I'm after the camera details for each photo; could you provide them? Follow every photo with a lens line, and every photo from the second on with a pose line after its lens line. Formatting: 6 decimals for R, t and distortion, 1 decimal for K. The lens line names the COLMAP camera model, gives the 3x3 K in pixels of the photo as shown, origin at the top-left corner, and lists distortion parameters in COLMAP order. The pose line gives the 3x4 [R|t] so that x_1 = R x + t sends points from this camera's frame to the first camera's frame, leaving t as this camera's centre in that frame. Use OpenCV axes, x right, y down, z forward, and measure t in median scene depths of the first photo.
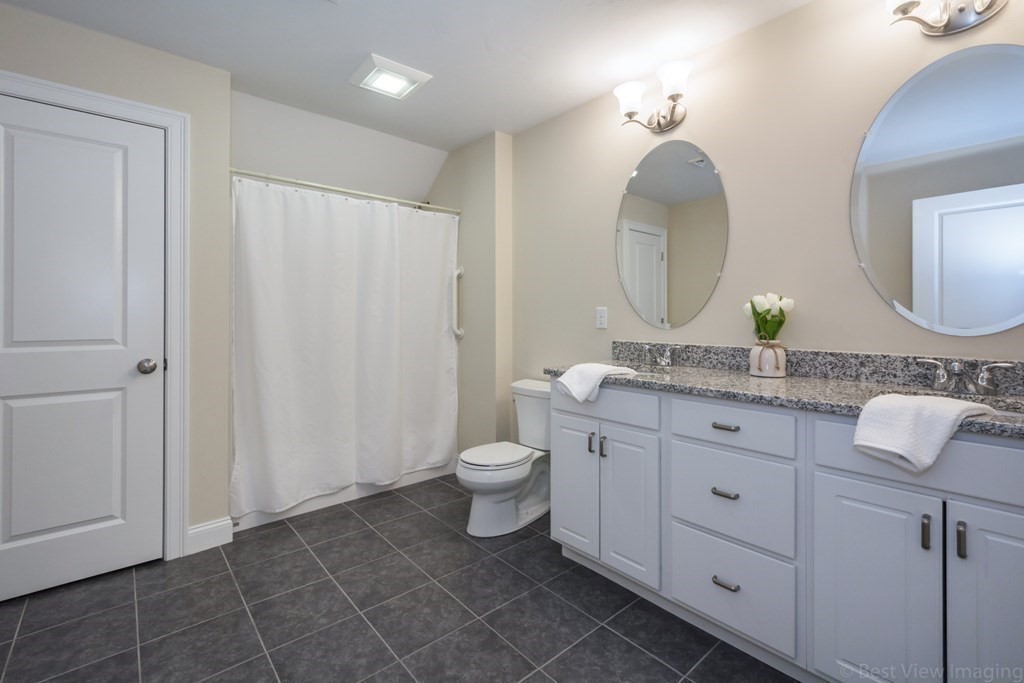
lens RADIAL K [[453.8, 0, 512.8], [0, 453.8, 312.1], [0, 0, 1]] dist [0.002943, 0.000287]
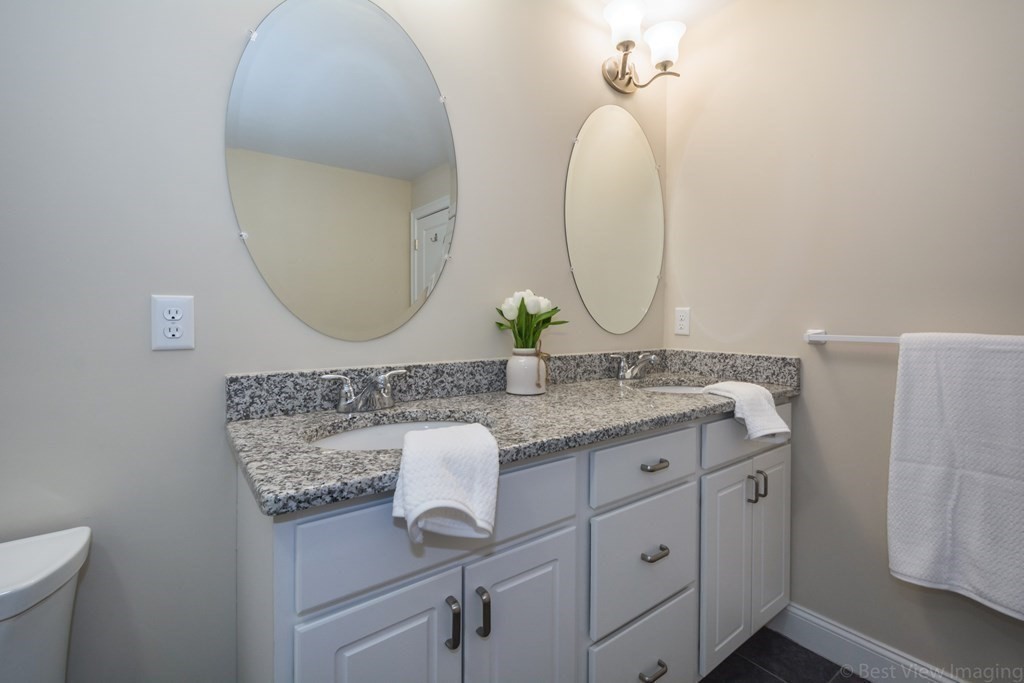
lens RADIAL K [[450.4, 0, 512.8], [0, 450.4, 328.0], [0, 0, 1]] dist [0.002259, 0.000123]
pose [[0.067656, -0.018427, 0.997539, -0.226055], [-0.010948, 0.999756, 0.019210, 0.010024], [-0.997649, -0.012220, 0.067437, 0.923142]]
